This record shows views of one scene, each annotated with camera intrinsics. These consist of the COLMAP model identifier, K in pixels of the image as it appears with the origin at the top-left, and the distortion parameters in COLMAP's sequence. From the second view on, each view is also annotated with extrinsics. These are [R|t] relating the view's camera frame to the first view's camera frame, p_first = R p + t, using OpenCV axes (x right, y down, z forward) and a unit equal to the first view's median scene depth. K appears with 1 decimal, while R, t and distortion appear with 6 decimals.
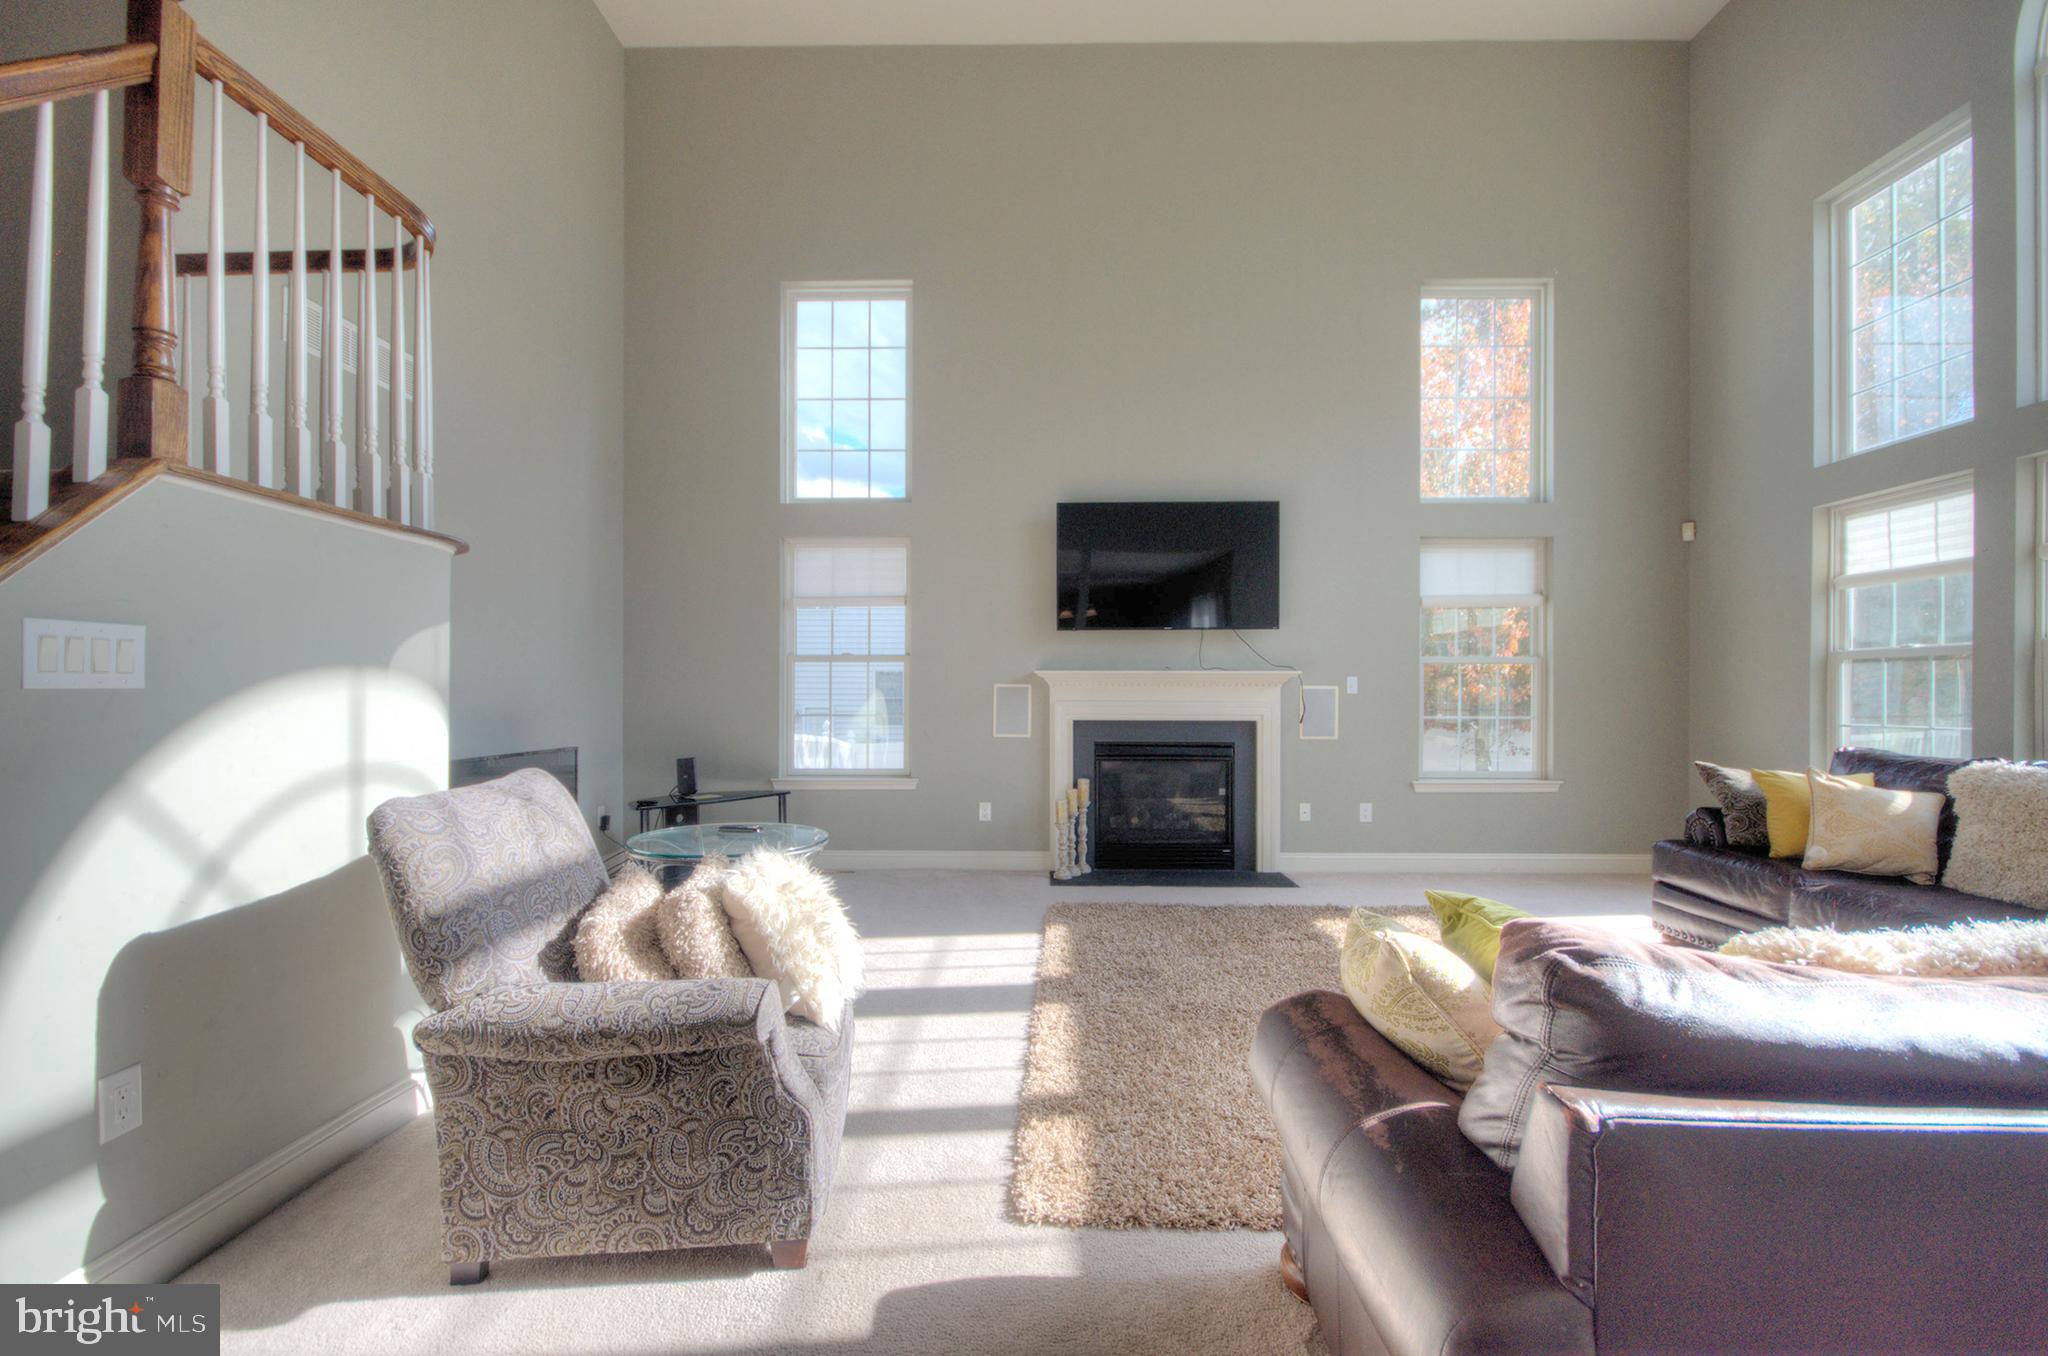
lens RADIAL K [[915.6, 0, 1033.6], [0, 915.6, 690.7], [0, 0, 1]] dist [0.001345, -0.000710]
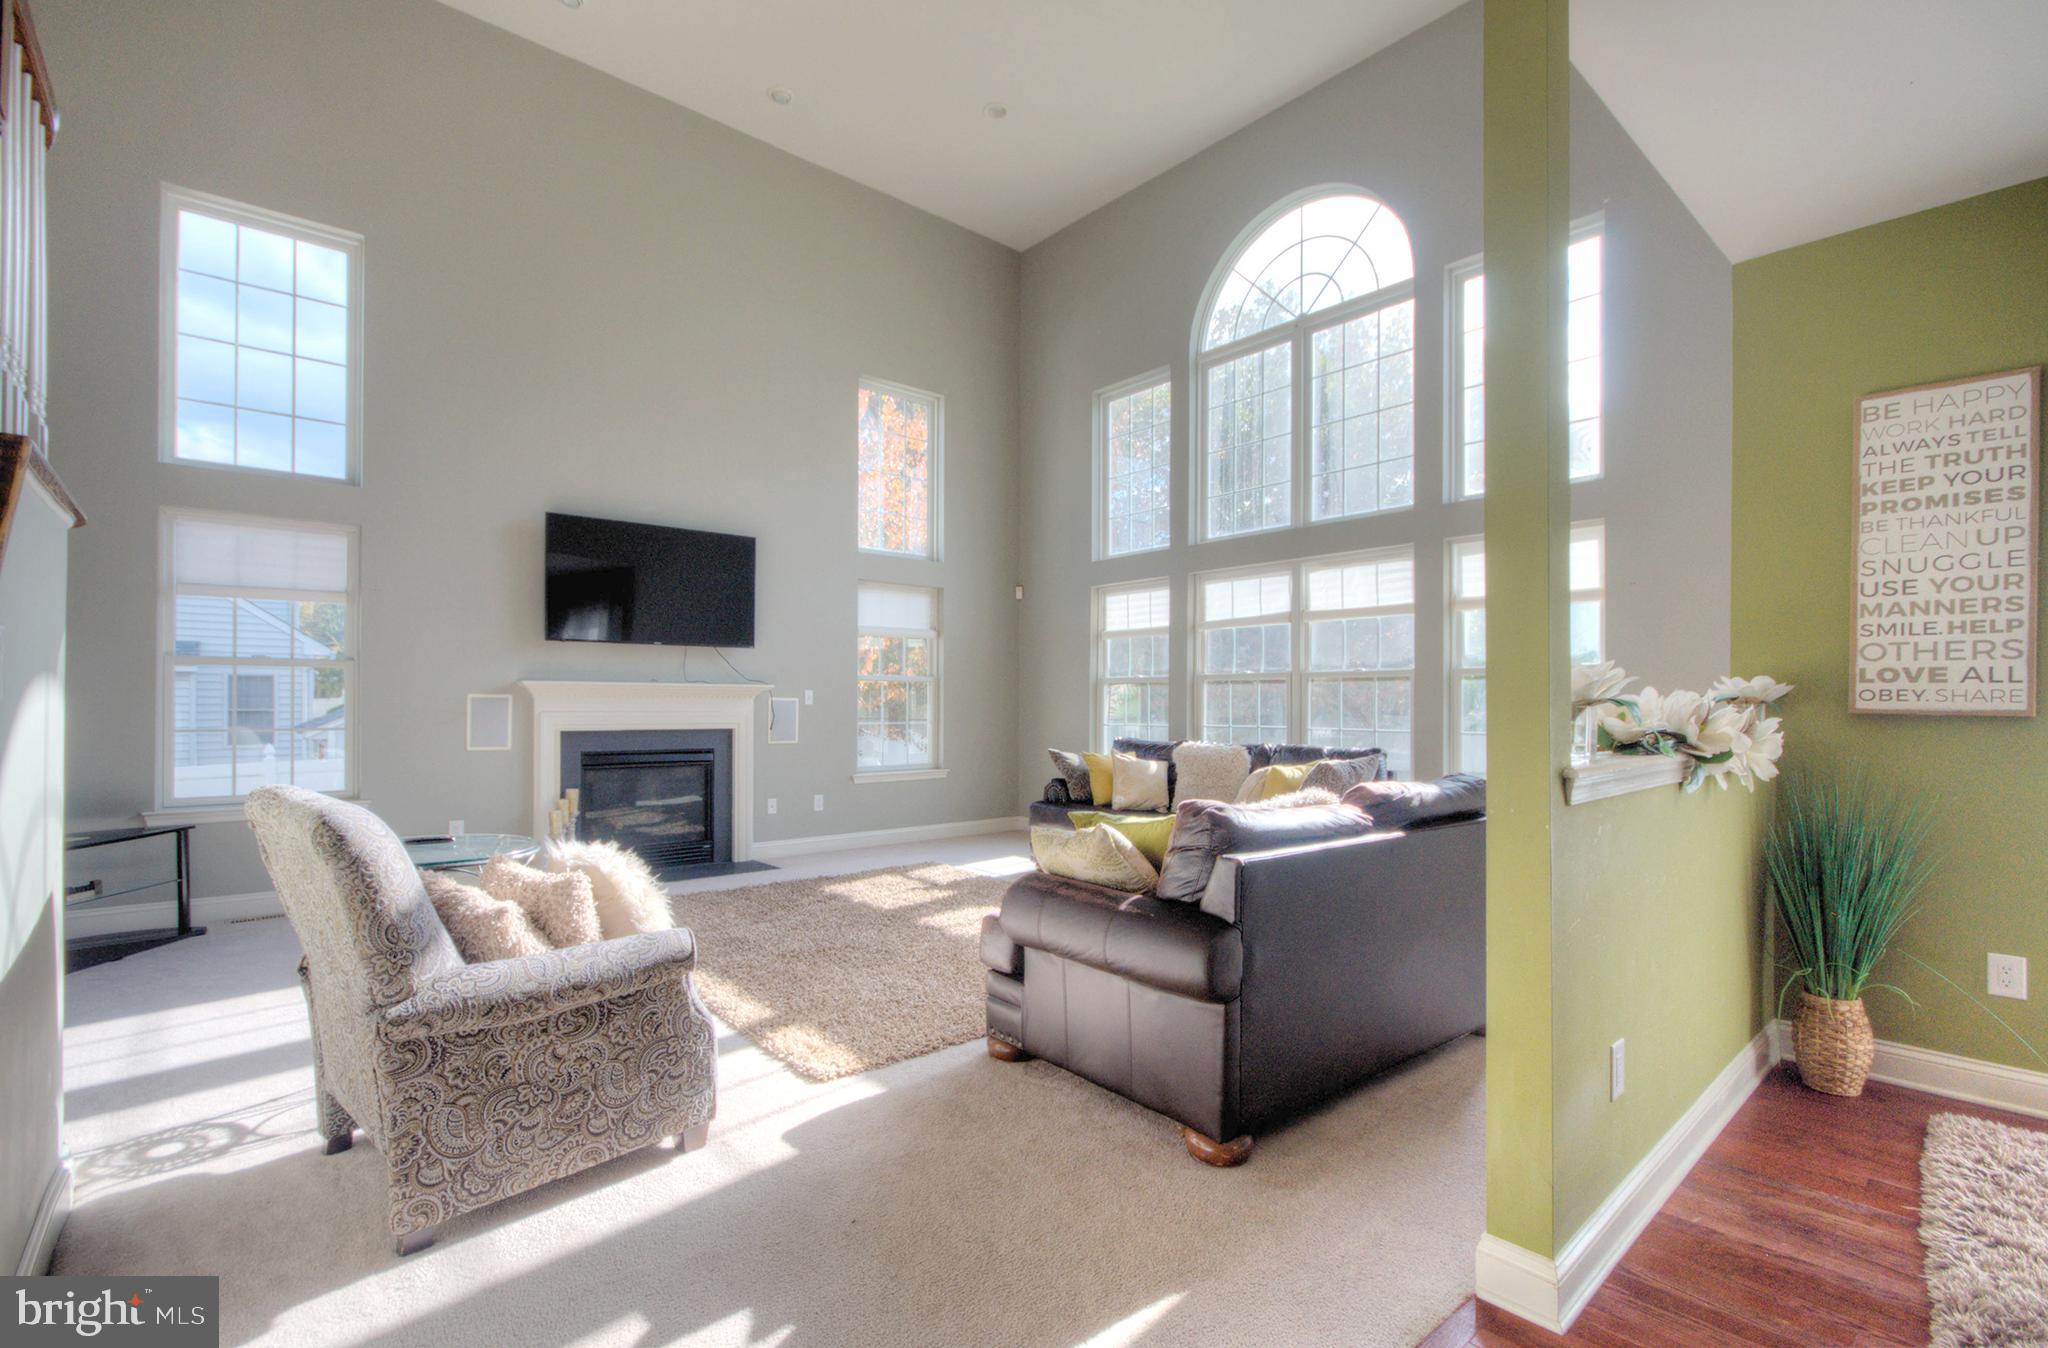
lens RADIAL K [[909.6, 0, 1026.8], [0, 909.6, 699.4], [0, 0, 1]] dist [0.011045, -0.000412]
pose [[0.747896, 0.004568, 0.663801, -0.320214], [-0.003209, 0.999990, -0.003266, -0.000805], [-0.663809, 0.000312, 0.747902, -0.113733]]
